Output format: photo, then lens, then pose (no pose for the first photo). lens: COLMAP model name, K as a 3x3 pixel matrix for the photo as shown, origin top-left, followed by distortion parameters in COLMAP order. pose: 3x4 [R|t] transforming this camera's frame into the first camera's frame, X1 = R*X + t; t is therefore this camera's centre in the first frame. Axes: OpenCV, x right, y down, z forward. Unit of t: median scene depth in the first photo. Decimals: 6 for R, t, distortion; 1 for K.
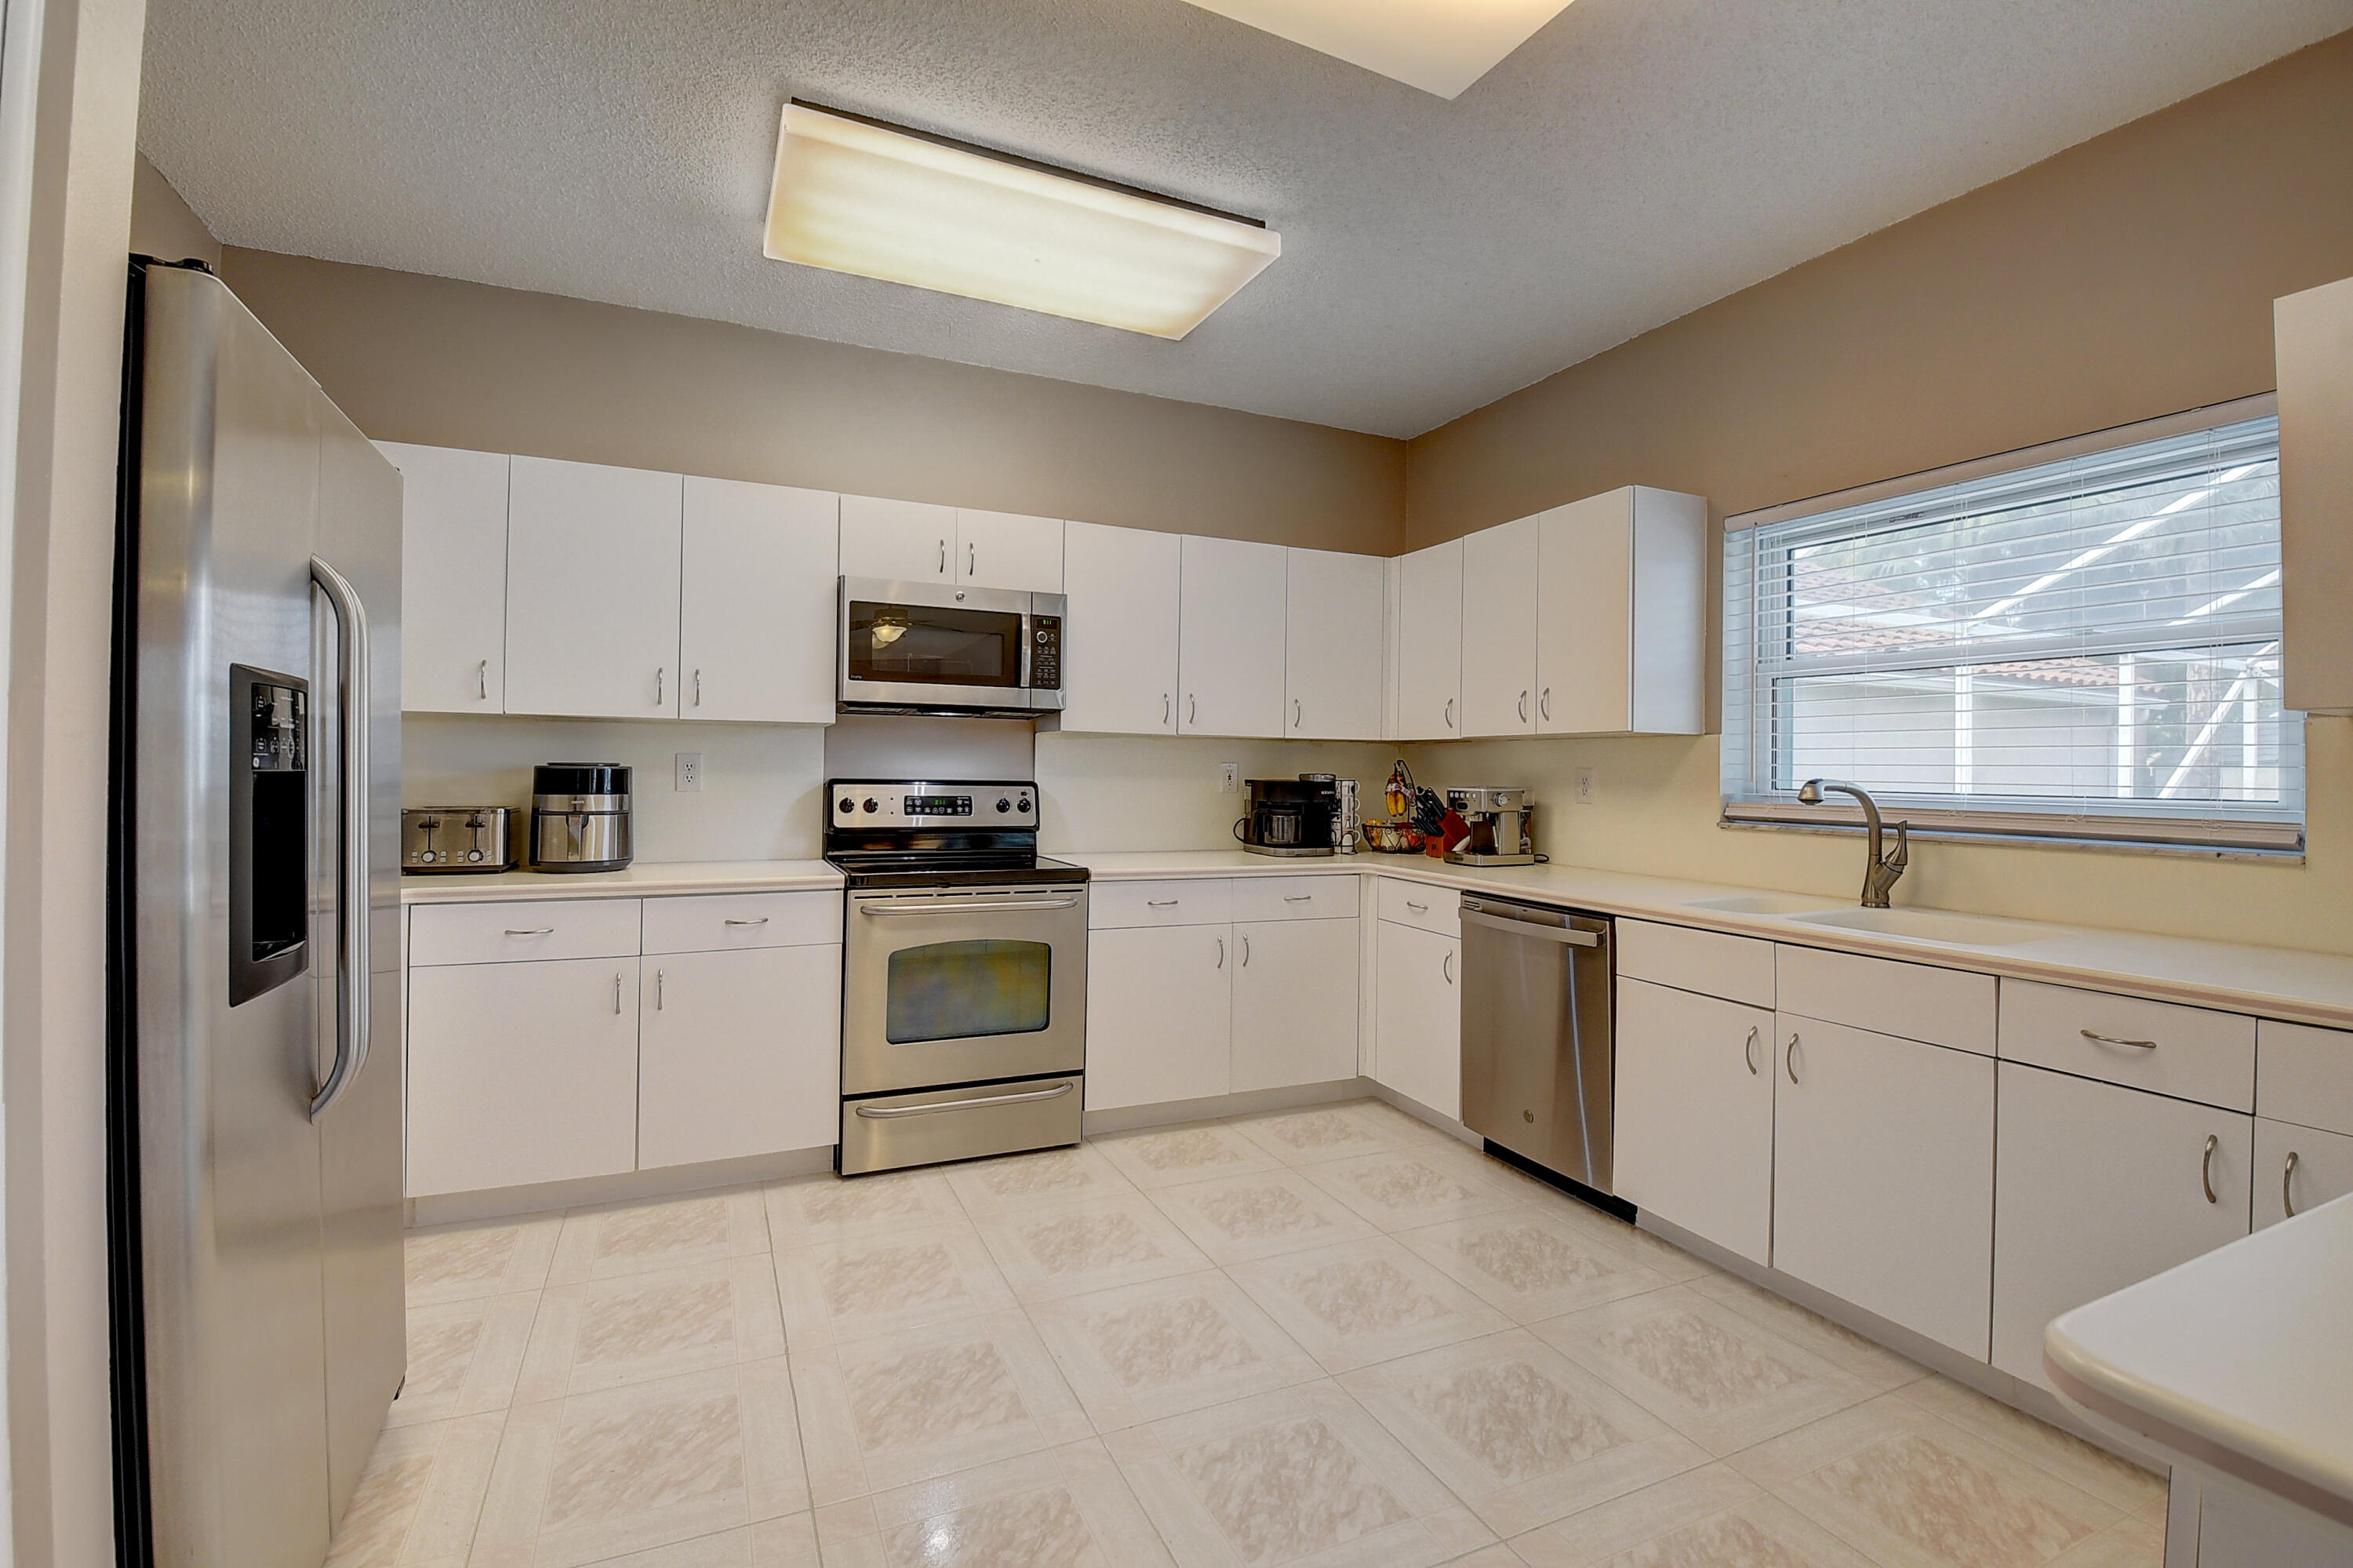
lens RADIAL K [[1000.5, 0, 1176.5], [0, 1000.5, 784.0], [0, 0, 1]] dist [-0.029538, -0.011430]
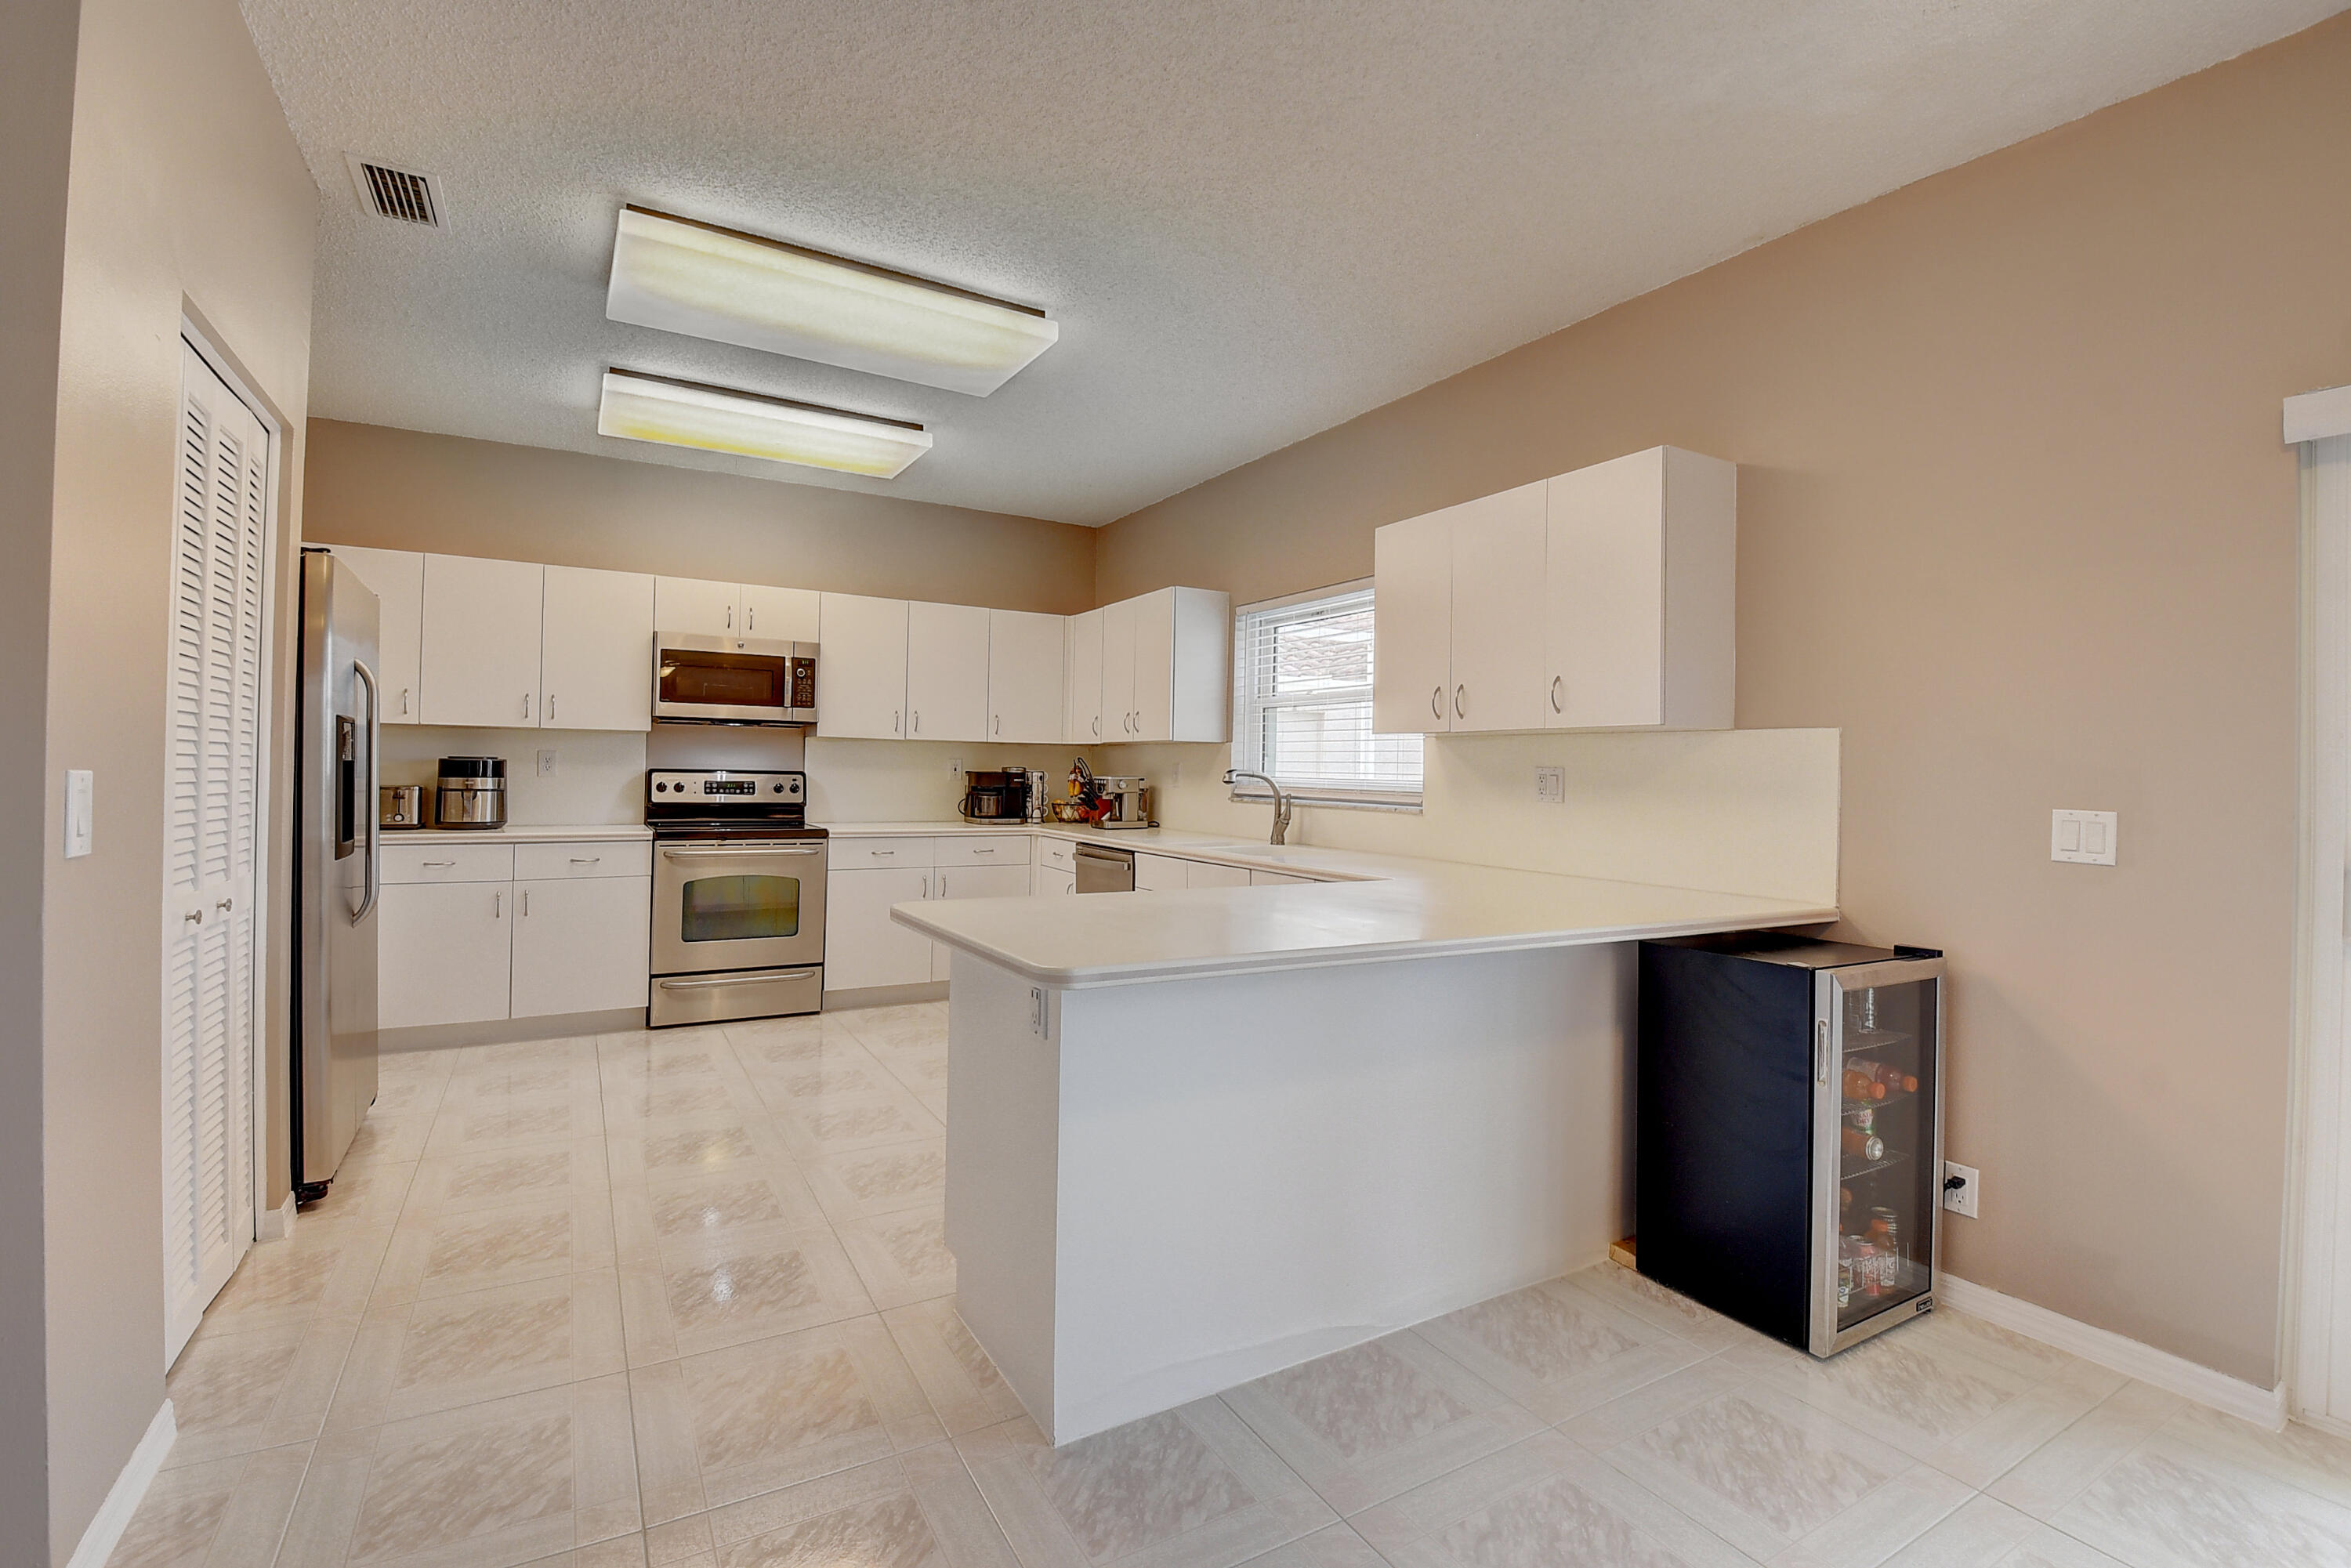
lens RADIAL K [[1032.2, 0, 1174.6], [0, 1032.2, 761.5], [0, 0, 1]] dist [0.002327, -0.026301]
pose [[0.993679, 0.004360, 0.112177, 0.239832], [-0.002200, 0.999810, -0.019369, 0.011747], [-0.112240, 0.018999, 0.993500, -0.566629]]
